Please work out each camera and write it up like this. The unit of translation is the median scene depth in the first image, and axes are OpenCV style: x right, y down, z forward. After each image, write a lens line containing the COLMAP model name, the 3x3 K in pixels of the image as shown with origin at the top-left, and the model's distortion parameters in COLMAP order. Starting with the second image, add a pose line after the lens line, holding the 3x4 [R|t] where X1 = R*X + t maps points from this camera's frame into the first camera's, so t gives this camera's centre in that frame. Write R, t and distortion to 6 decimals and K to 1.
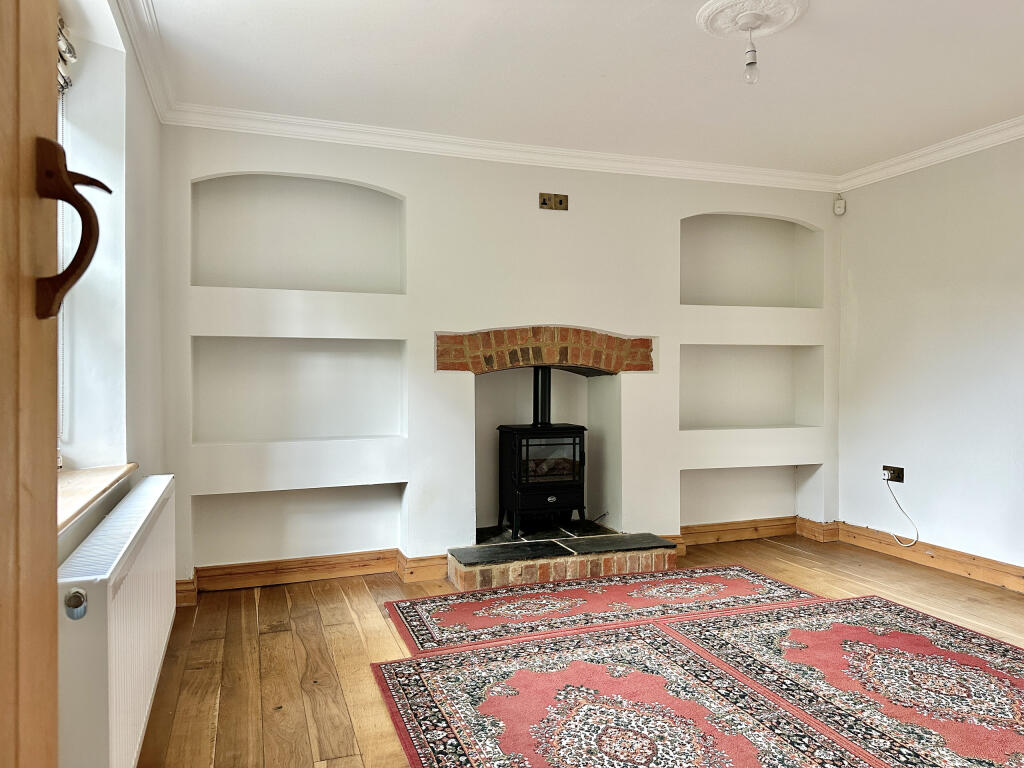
lens RADIAL K [[721.4, 0, 512.3], [0, 721.4, 379.7], [0, 0, 1]] dist [0.073094, -0.031484]
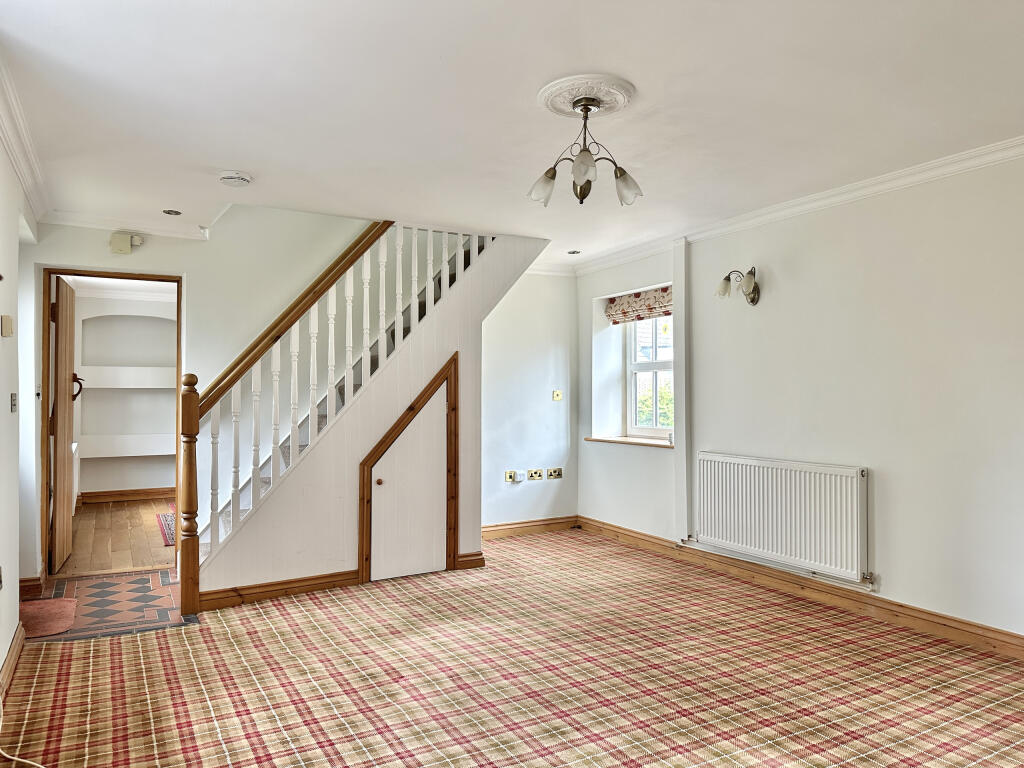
lens RADIAL K [[721.4, 0, 514.8], [0, 721.4, 388.3], [0, 0, 1]] dist [0.073094, -0.031484]
pose [[0.987591, 0.002031, 0.157038, 2.054565], [0.000606, 0.999860, -0.016743, -0.079244], [-0.157050, 0.016631, 0.987451, -5.663226]]
